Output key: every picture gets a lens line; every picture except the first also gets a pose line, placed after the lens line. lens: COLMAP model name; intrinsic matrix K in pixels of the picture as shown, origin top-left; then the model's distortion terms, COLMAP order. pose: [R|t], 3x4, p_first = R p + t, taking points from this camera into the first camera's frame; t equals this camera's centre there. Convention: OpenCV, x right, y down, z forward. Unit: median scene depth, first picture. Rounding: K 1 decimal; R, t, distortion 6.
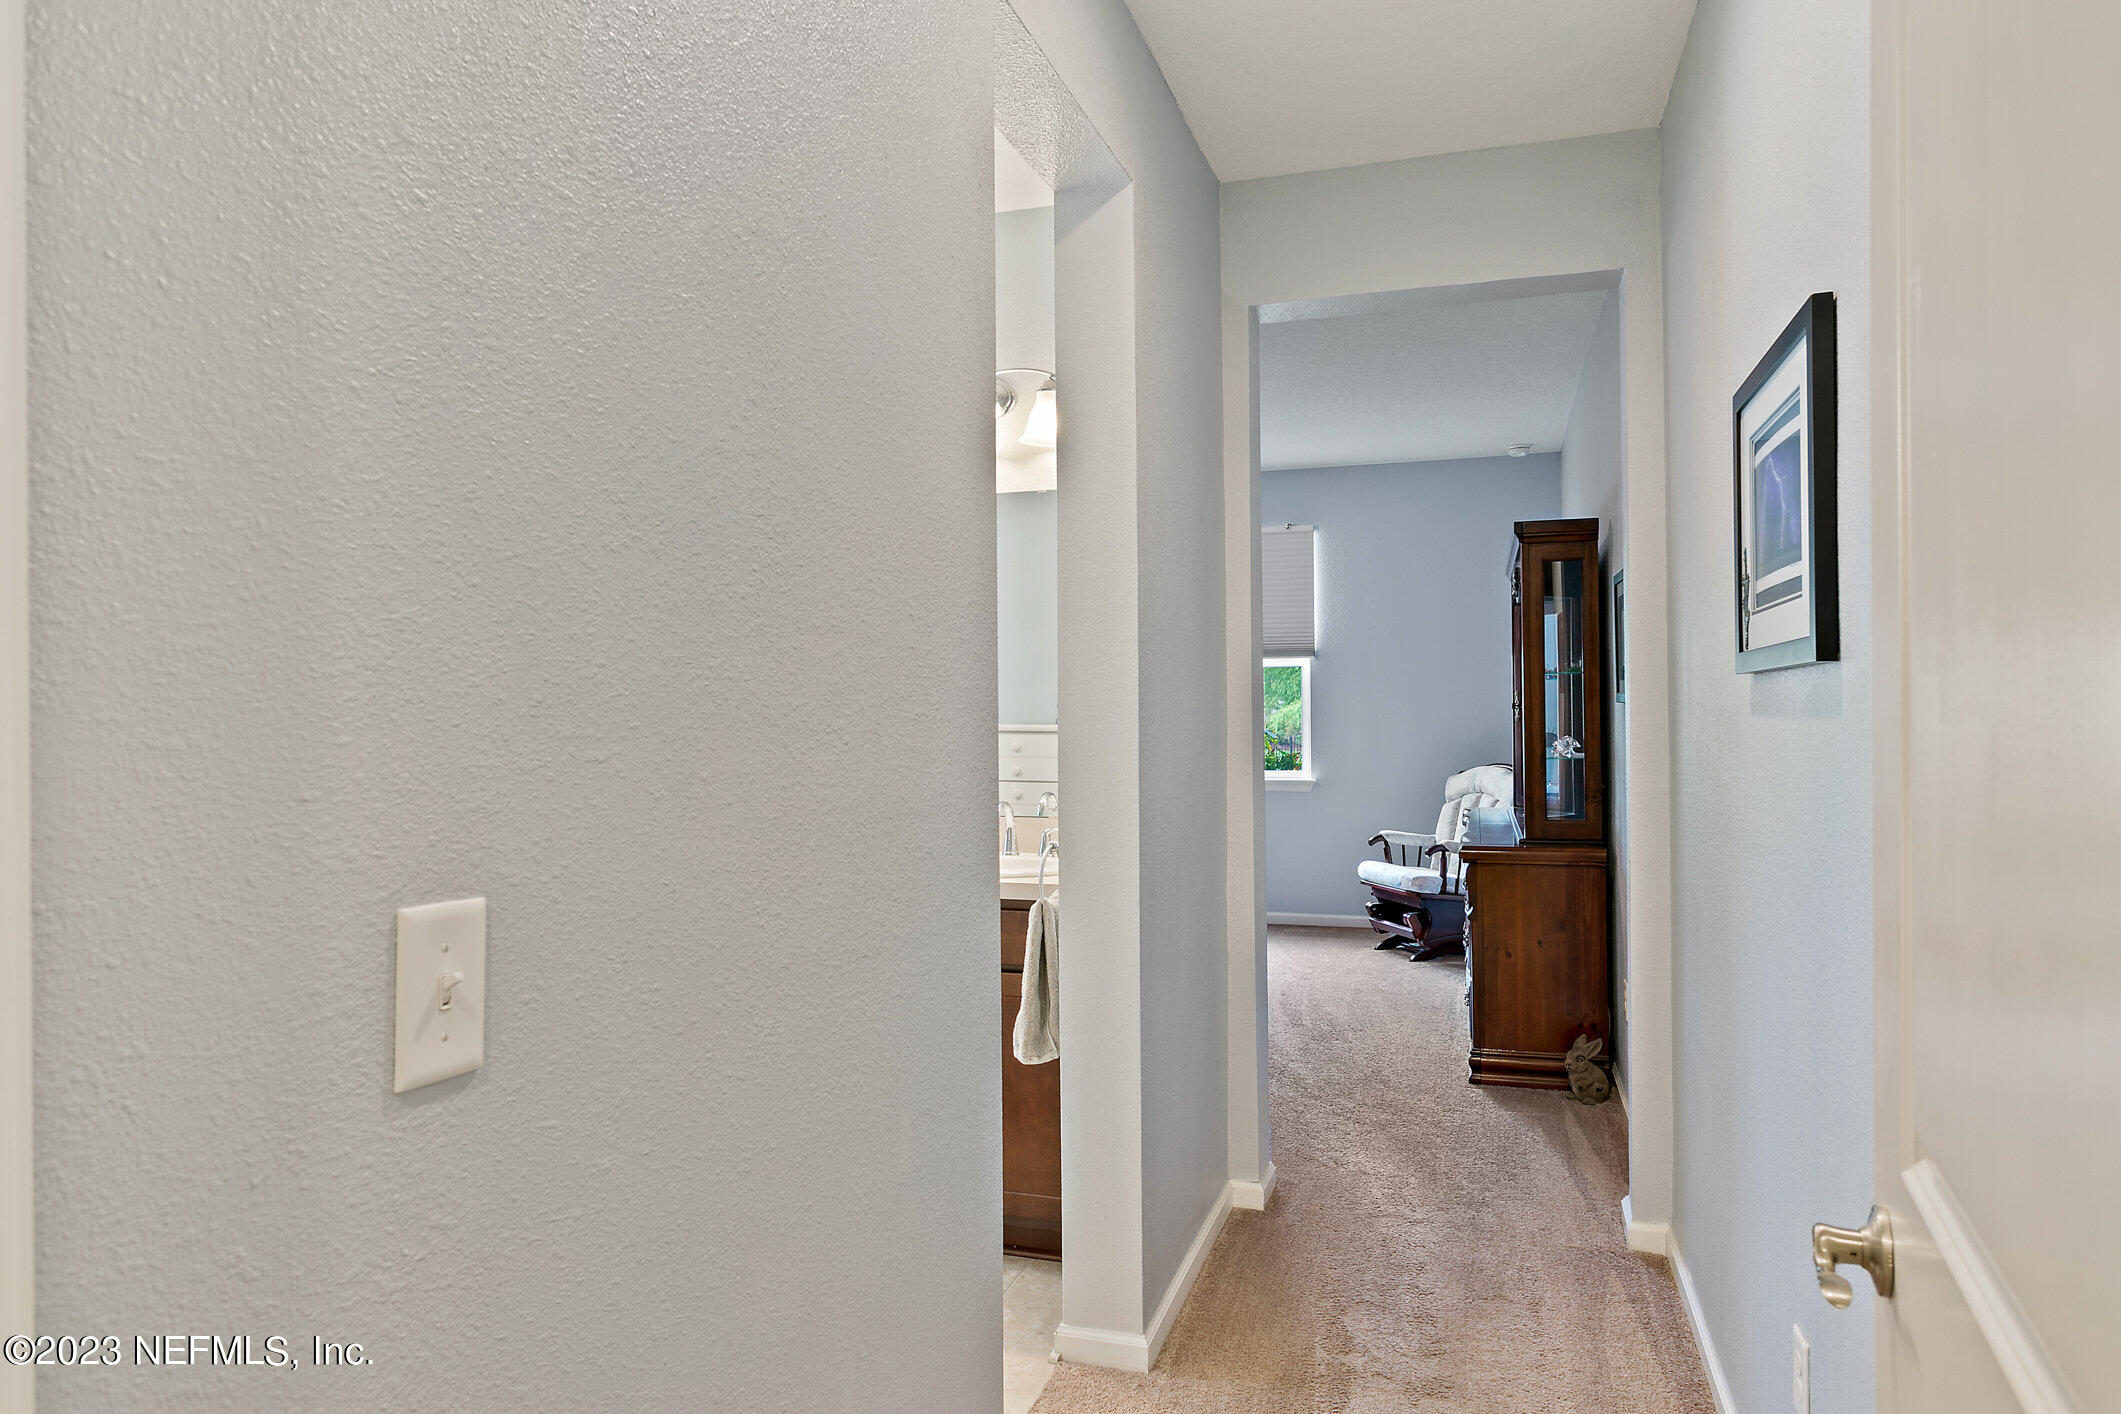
lens RADIAL K [[1356.1, 0, 1064.0], [0, 1356.1, 703.6], [0, 0, 1]] dist [0.000703, 0.000621]
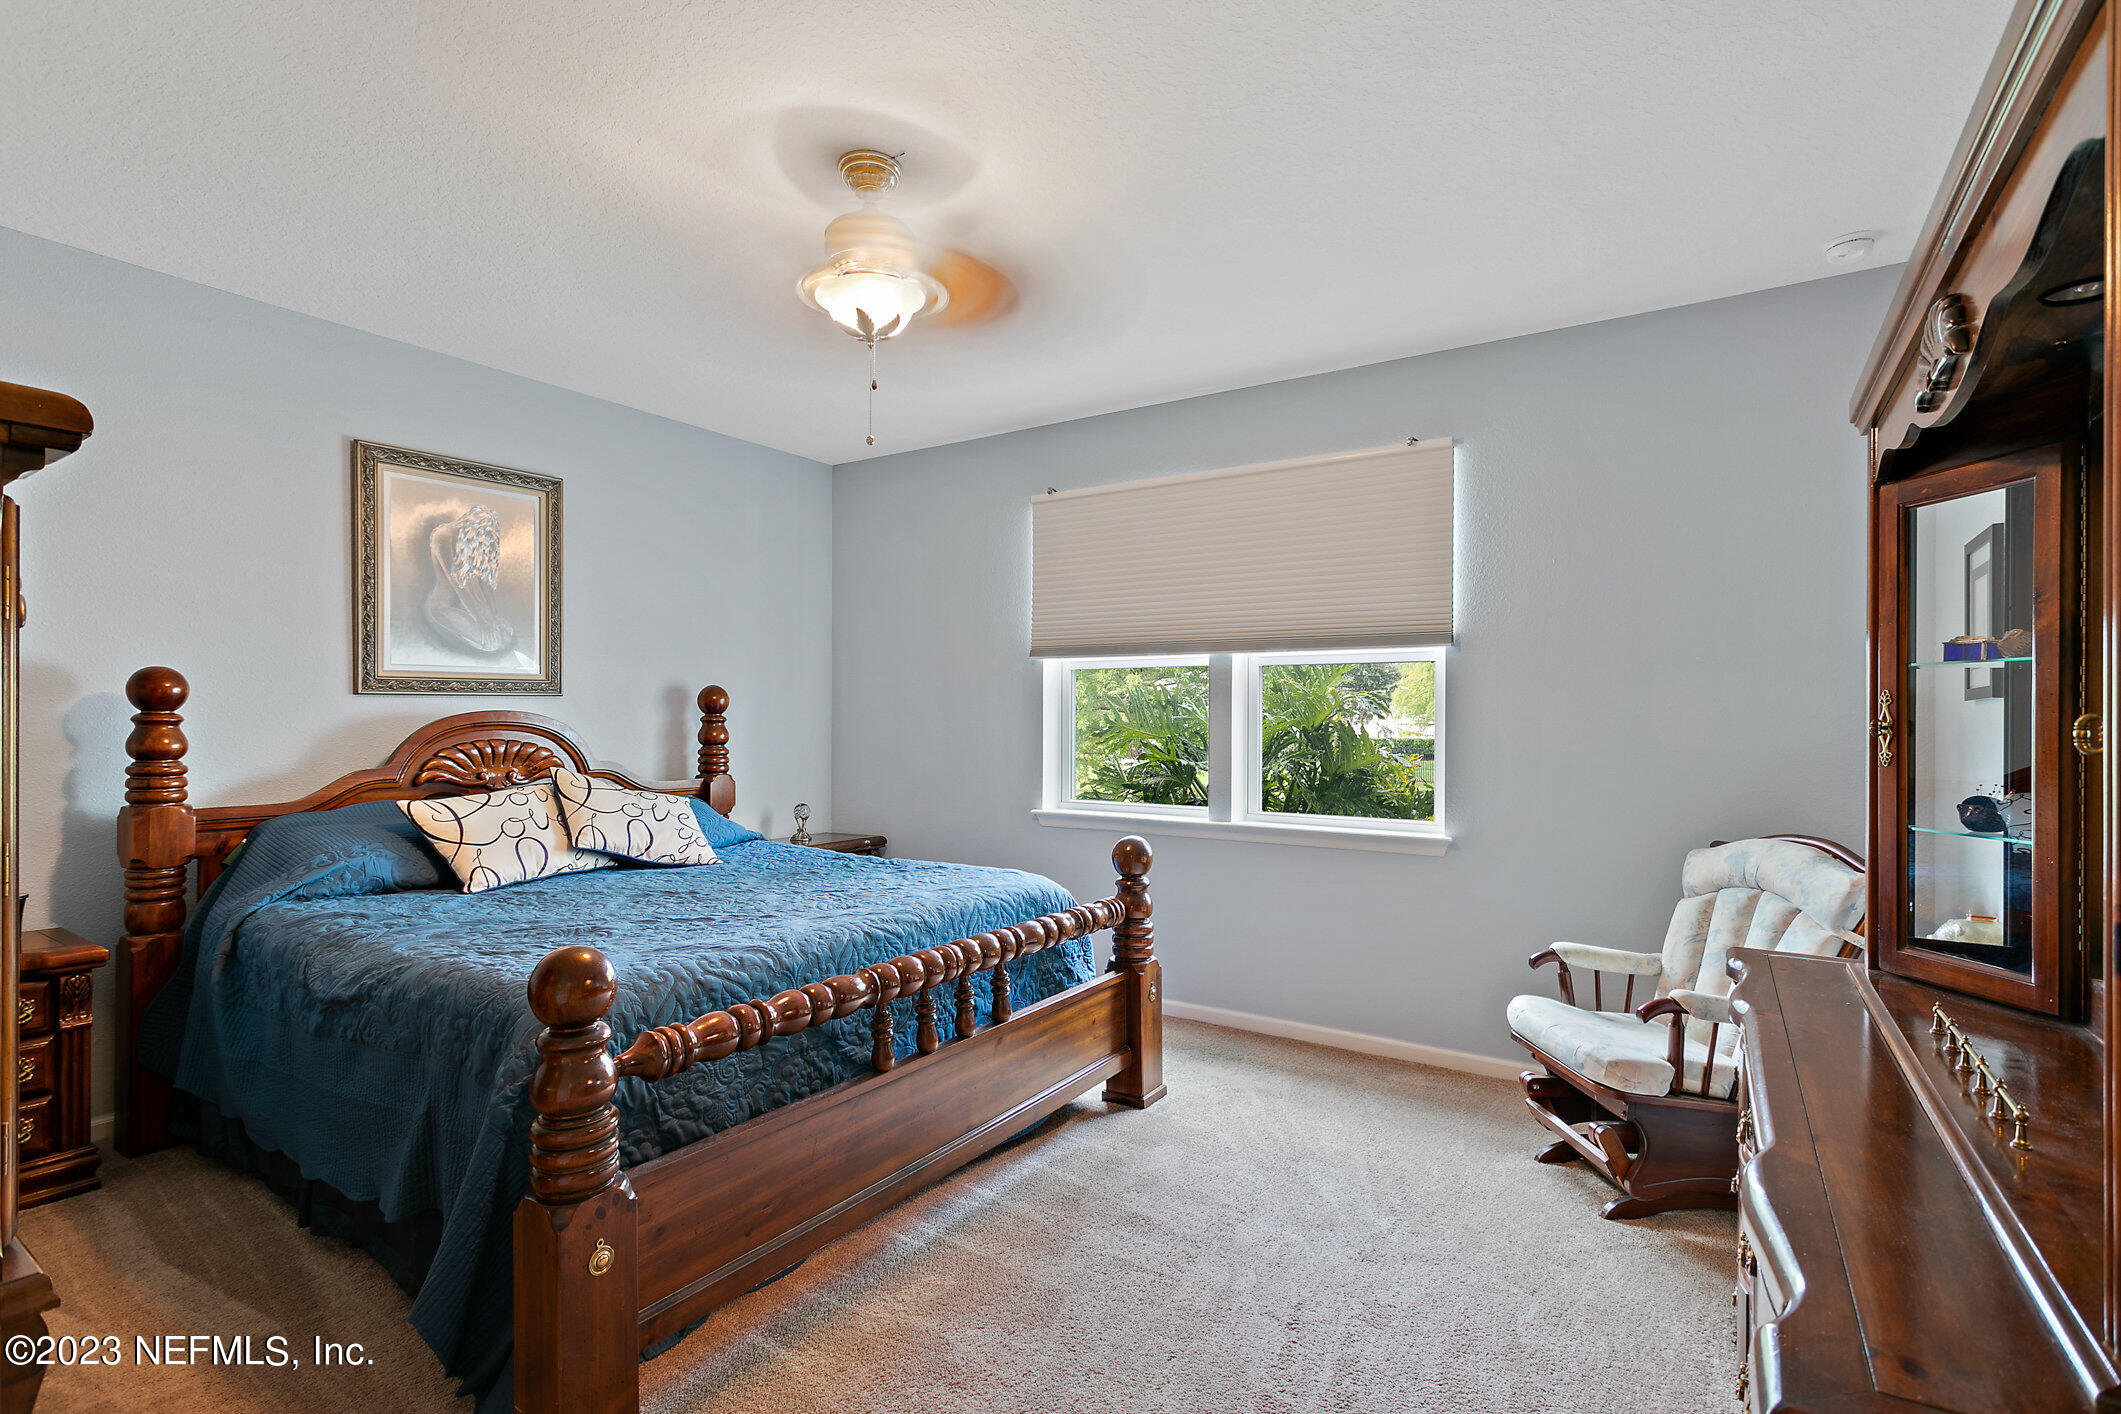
lens RADIAL K [[1028.5, 0, 1051.3], [0, 1028.5, 716.3], [0, 0, 1]] dist [0.001404, 0.000141]
pose [[0.961731, 0.012787, -0.273696, 0.148628], [-0.013249, 0.999912, 0.000160, 0.001557], [0.273674, 0.003472, 0.961816, 0.529653]]
